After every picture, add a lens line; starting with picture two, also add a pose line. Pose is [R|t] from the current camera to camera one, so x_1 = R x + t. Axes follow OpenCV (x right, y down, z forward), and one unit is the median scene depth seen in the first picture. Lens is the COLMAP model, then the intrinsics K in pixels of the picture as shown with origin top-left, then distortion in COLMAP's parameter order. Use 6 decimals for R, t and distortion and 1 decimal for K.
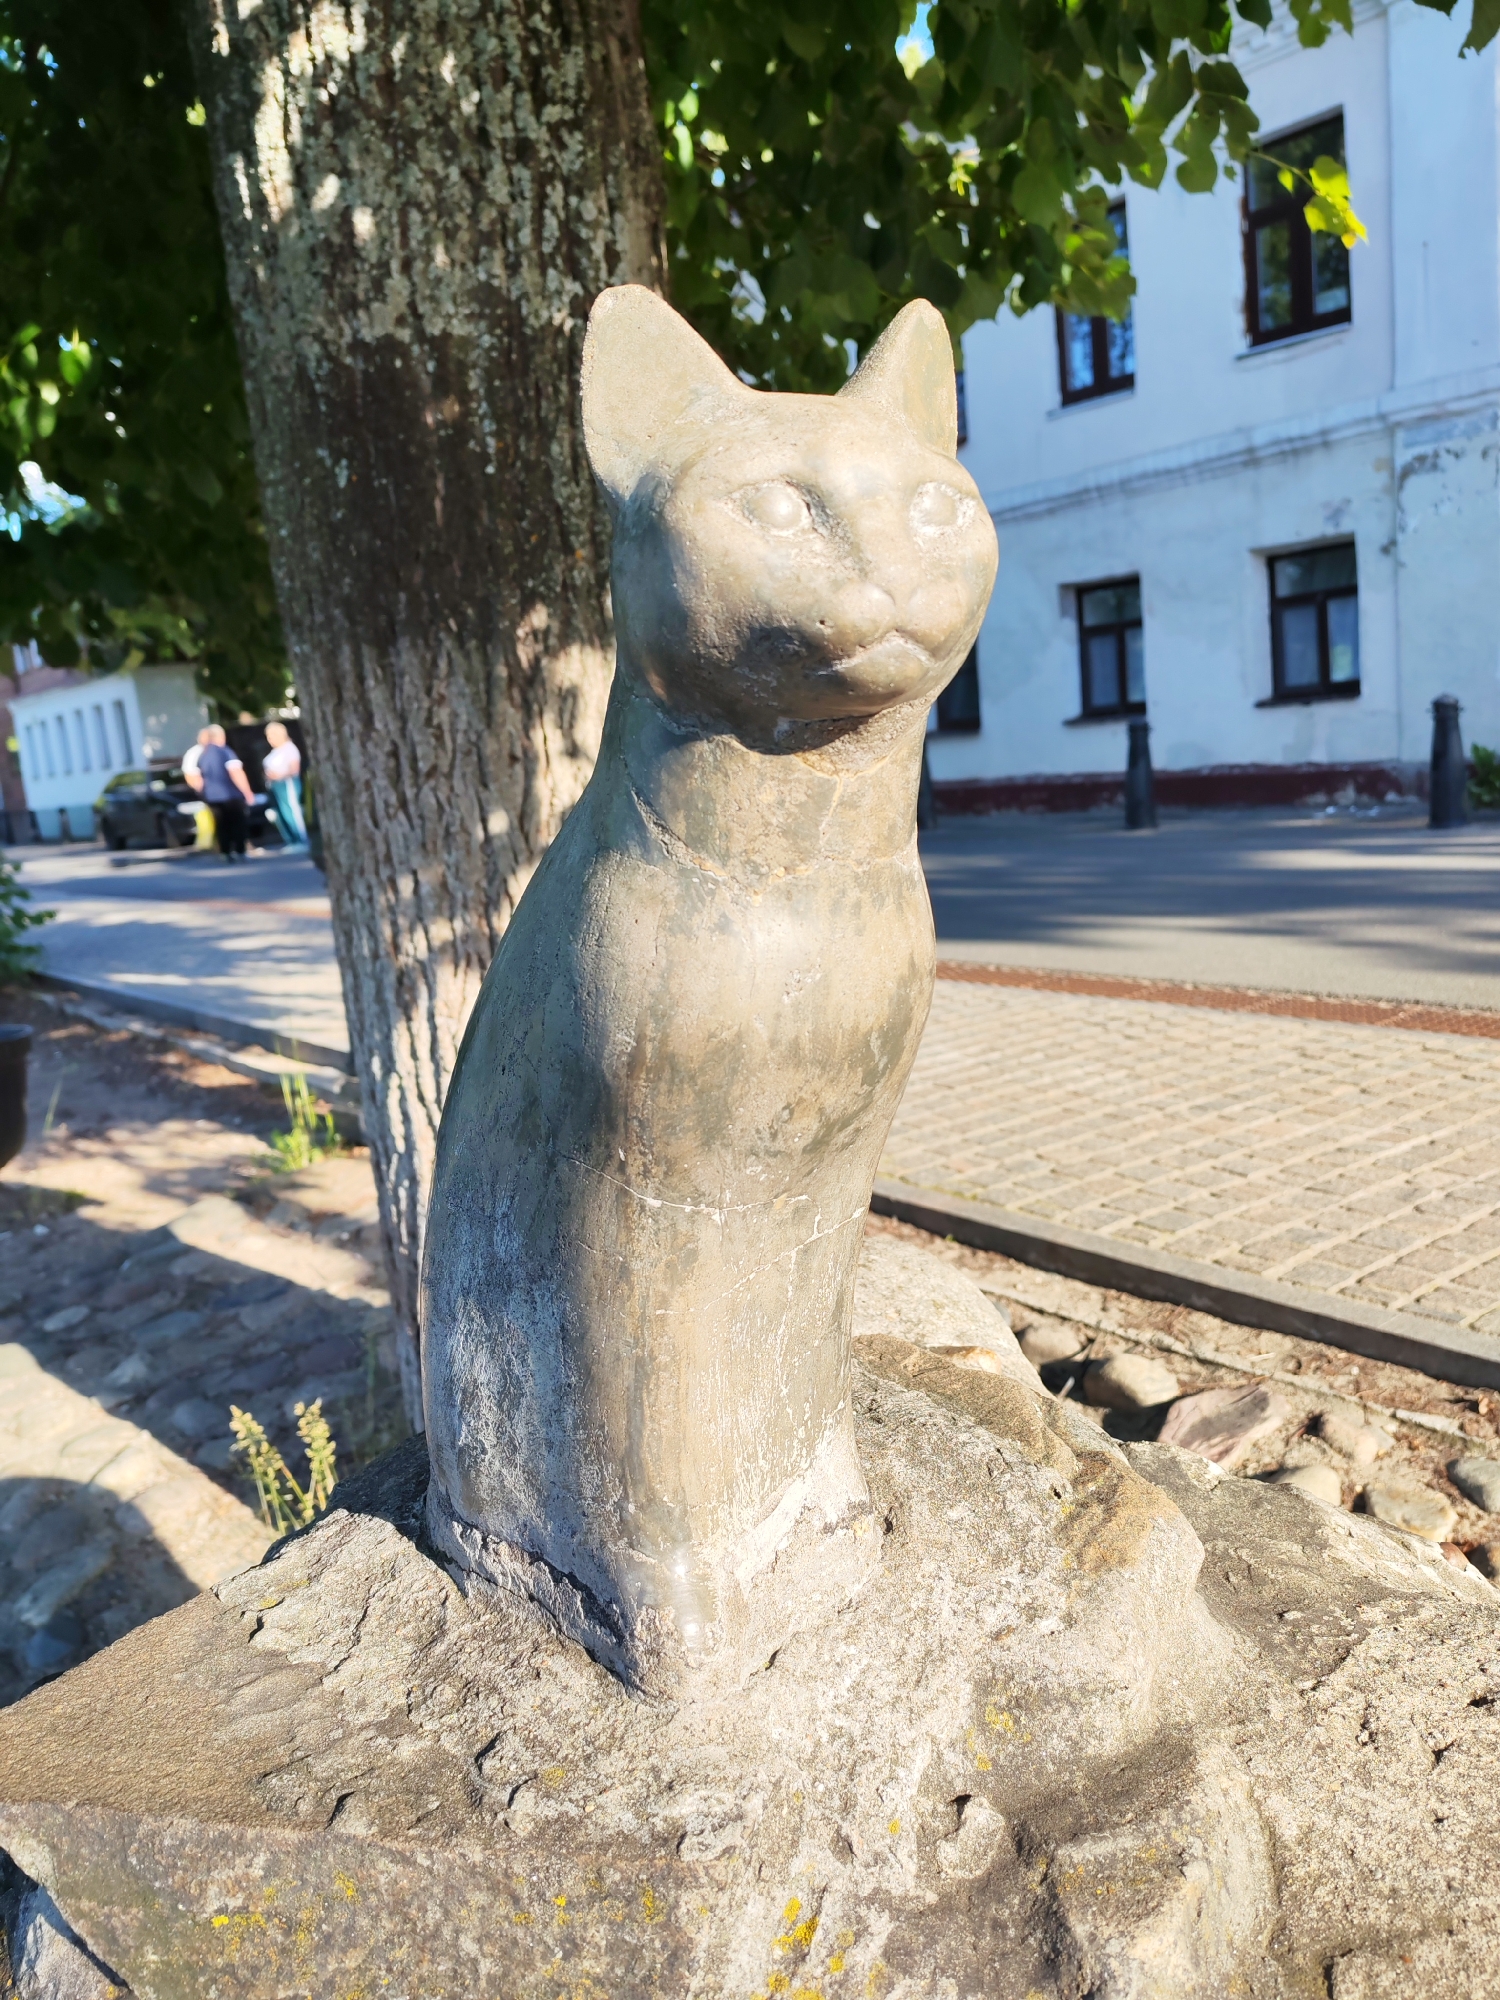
lens RADIAL K [[1473.0, 0, 767.7], [0, 1473.0, 952.3], [0, 0, 1]] dist [0.075763, -0.106294]
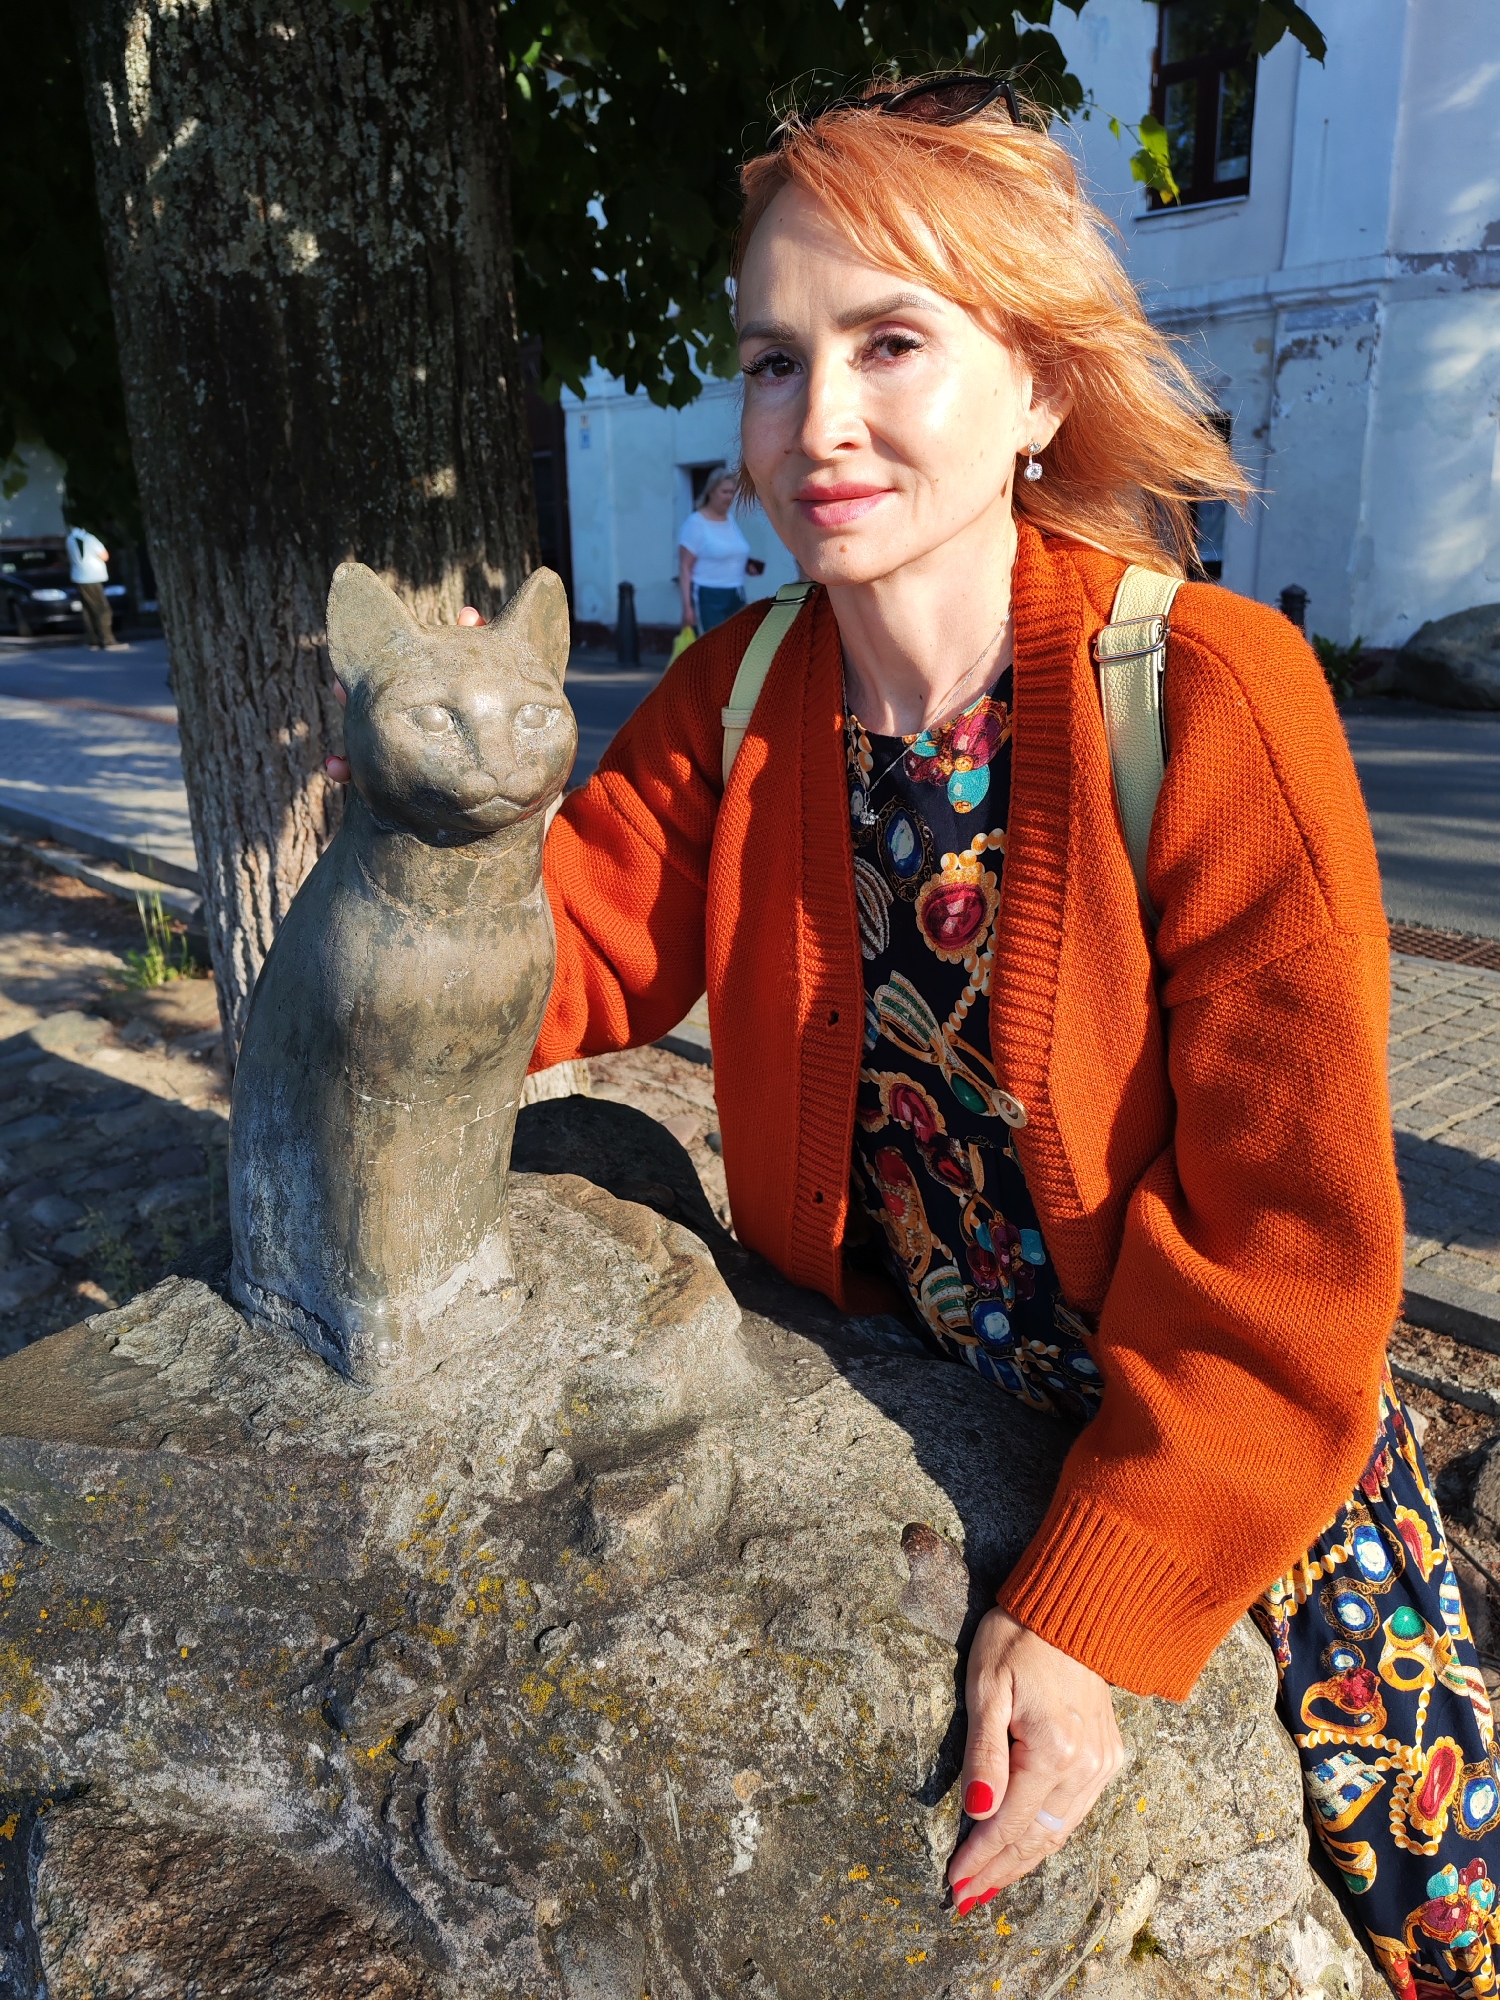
lens RADIAL K [[1484.7, 0, 759.1], [0, 1484.7, 964.0], [0, 0, 1]] dist [0.081461, -0.115400]
pose [[0.995405, 0.054224, 0.078923, 0.175967], [-0.063562, 0.990608, 0.121062, -0.167543], [-0.071617, -0.125522, 0.989502, -0.533672]]
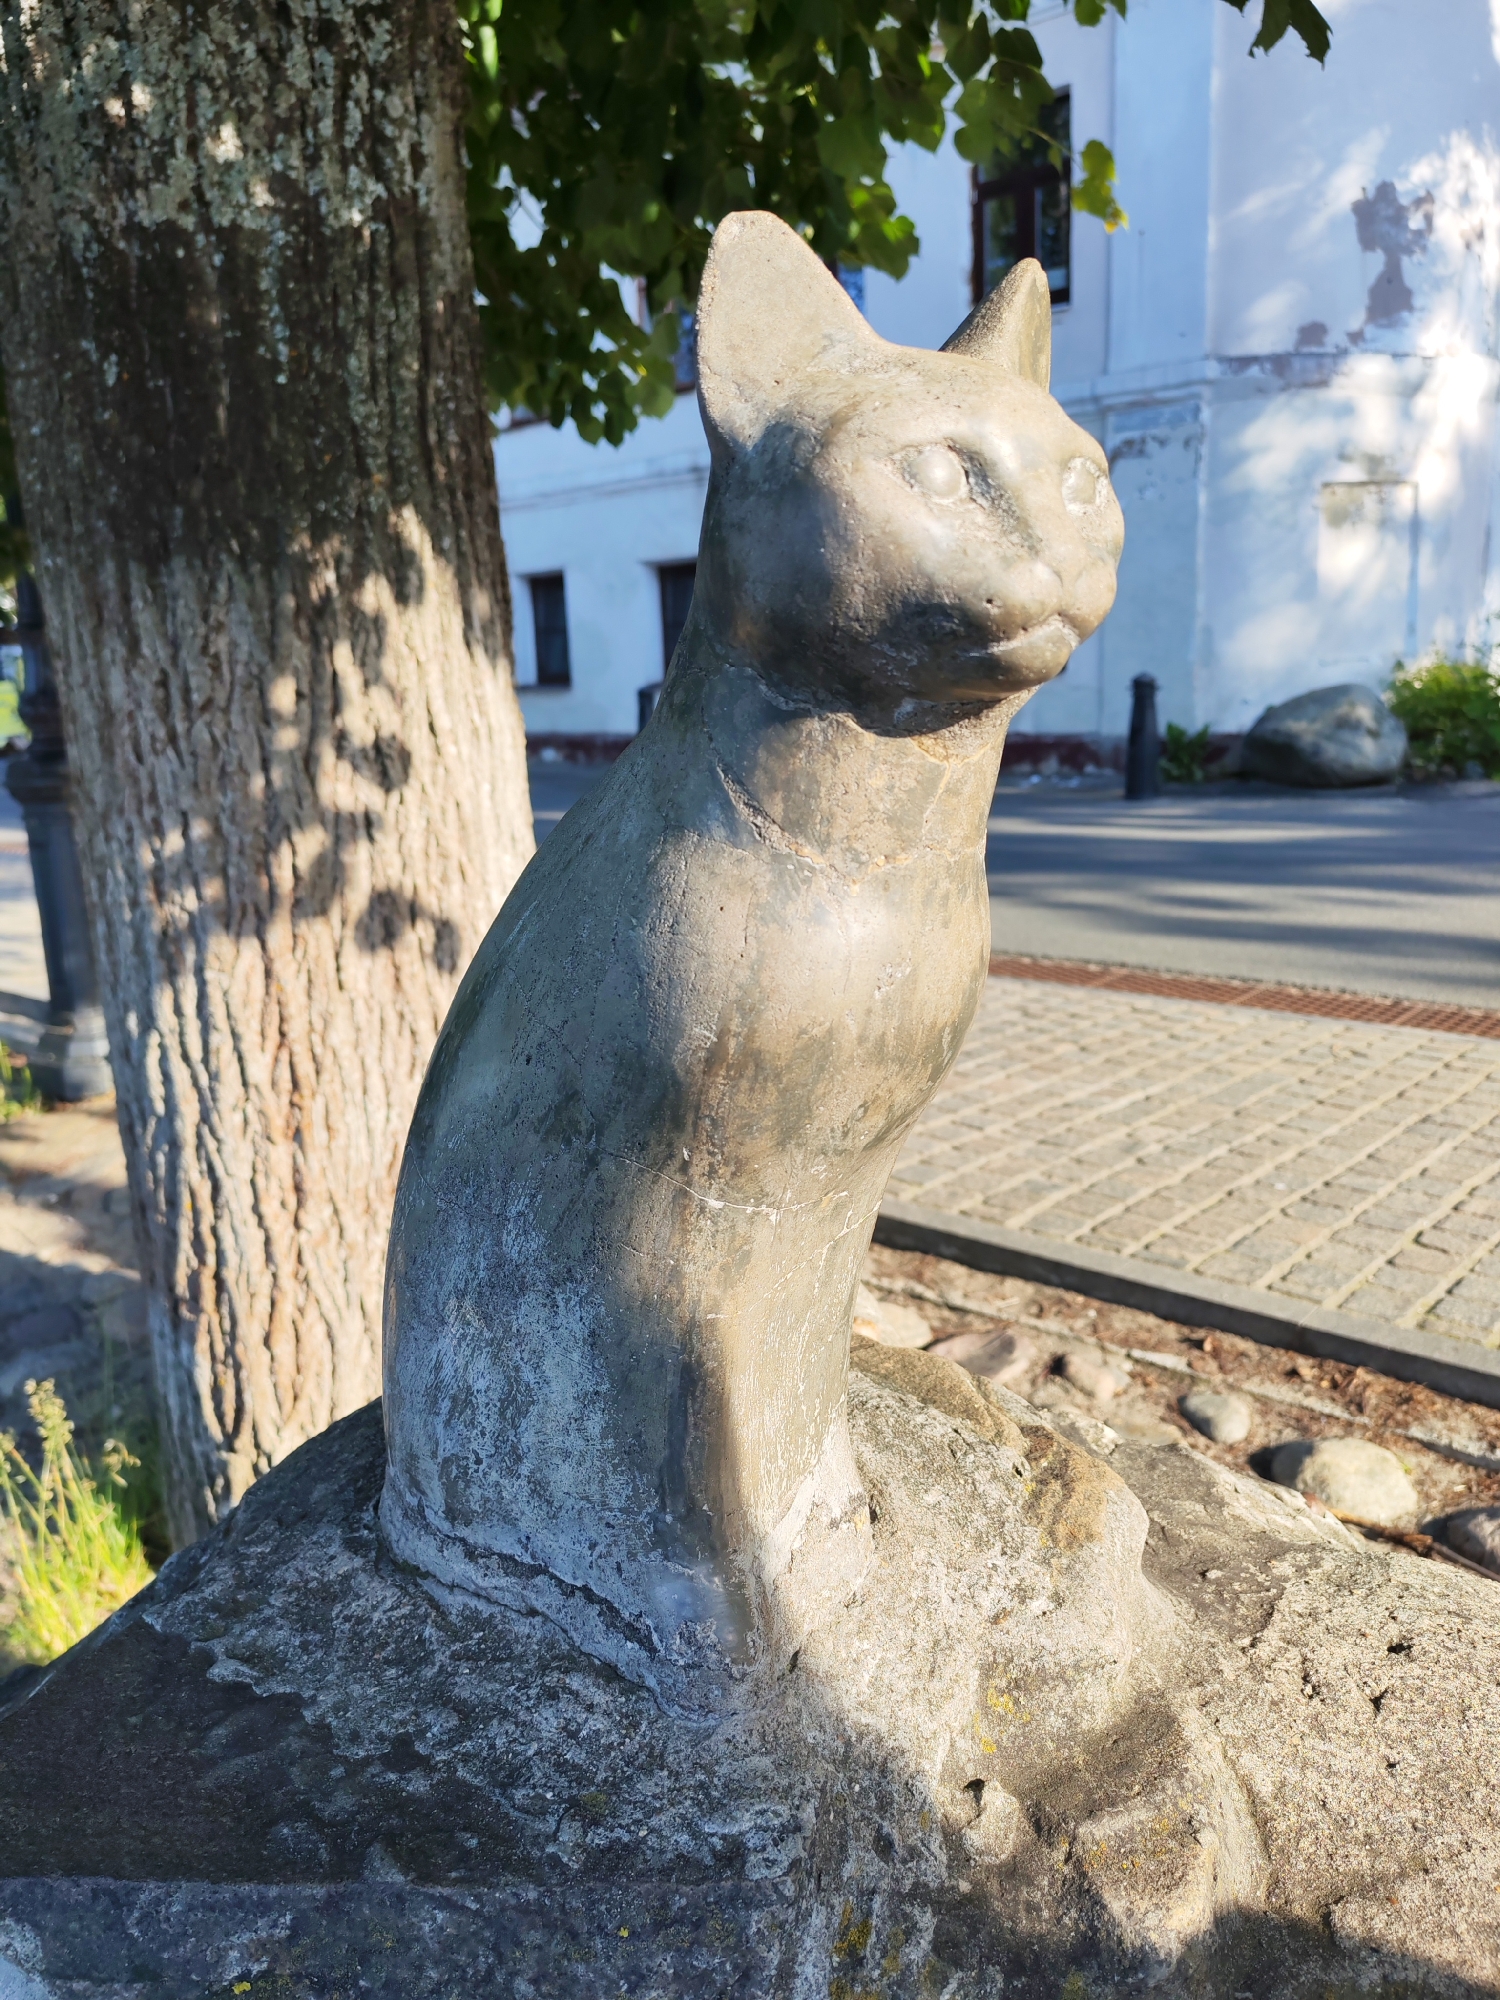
lens RADIAL K [[1476.5, 0, 737.4], [0, 1476.5, 971.1], [0, 0, 1]] dist [0.068114, -0.098840]
pose [[0.983488, 0.015757, 0.180285, -0.188037], [-0.024229, 0.998698, 0.044886, -0.017822], [-0.179343, -0.048513, 0.982590, 0.058426]]
